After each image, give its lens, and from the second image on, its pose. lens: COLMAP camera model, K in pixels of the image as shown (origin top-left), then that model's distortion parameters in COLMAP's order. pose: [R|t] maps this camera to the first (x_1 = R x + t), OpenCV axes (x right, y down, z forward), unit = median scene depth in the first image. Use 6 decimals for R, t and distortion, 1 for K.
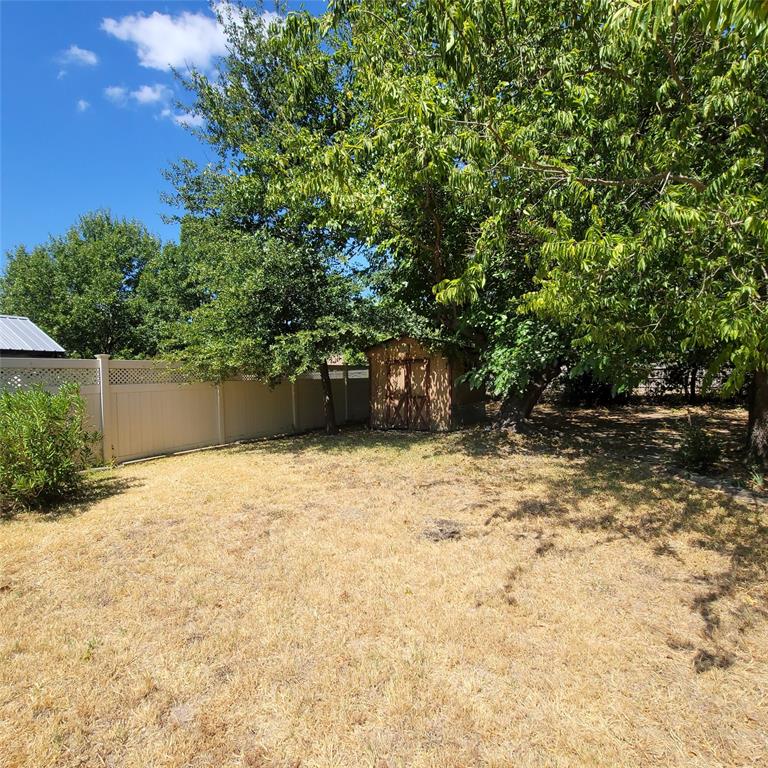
lens RADIAL K [[430.1, 0, 379.1], [0, 430.1, 398.1], [0, 0, 1]] dist [0.003729, 0.002310]
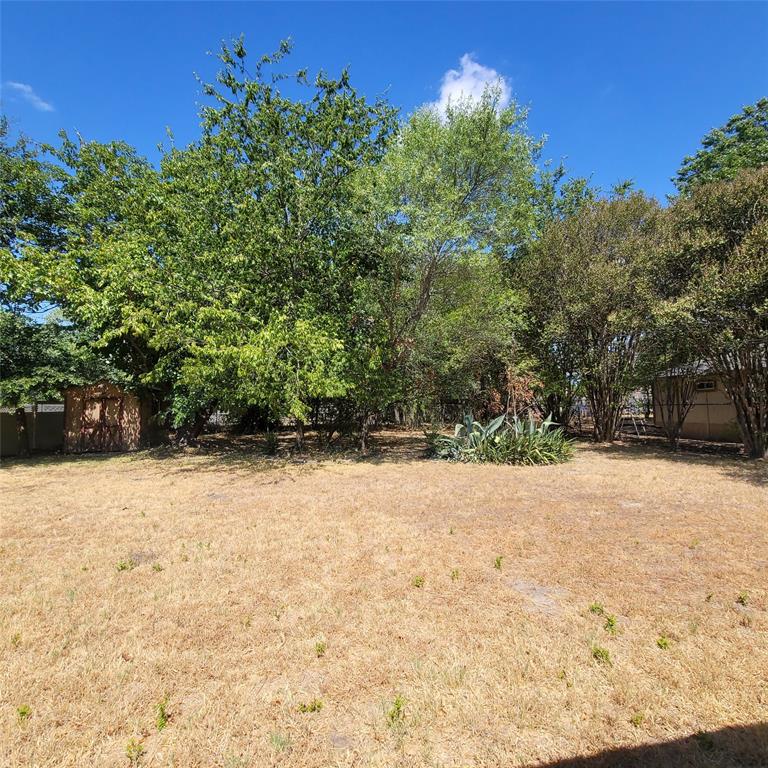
lens RADIAL K [[430.1, 0, 381.3], [0, 430.1, 383.7], [0, 0, 1]] dist [0.003729, 0.002310]
pose [[0.772922, 0.044465, 0.632941, -0.113383], [0.028685, 0.994073, -0.104864, 0.031041], [-0.633852, 0.099207, 0.767065, -0.552159]]
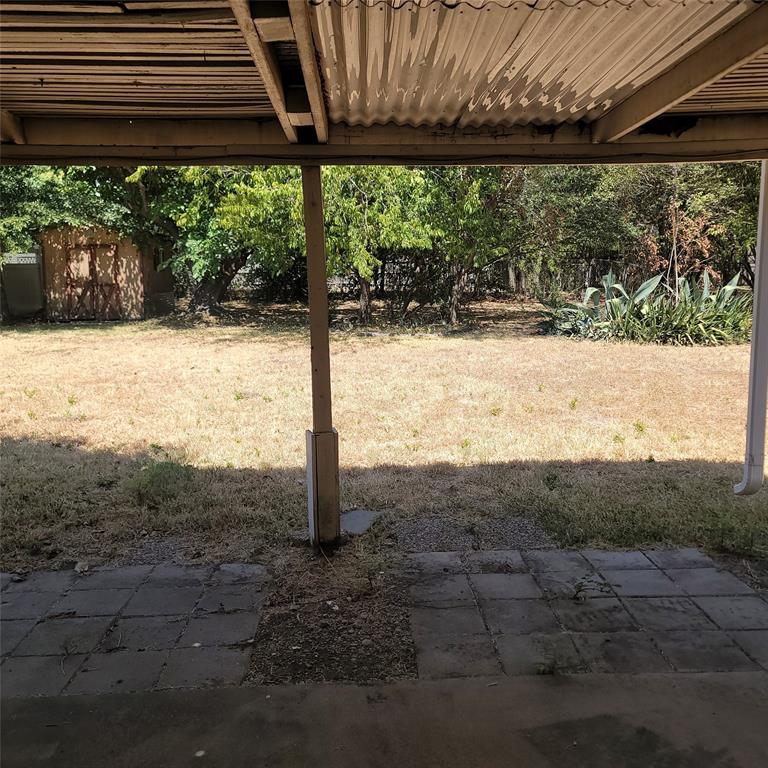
lens RADIAL K [[756.3, 0, 390.6], [0, 756.3, 354.1], [0, 0, 1]] dist [0.061355, 0.000000]
pose [[0.848498, -0.043971, 0.527369, -0.274706], [0.011835, 0.997870, 0.064158, 0.050599], [-0.529067, -0.048196, 0.847210, -0.775952]]
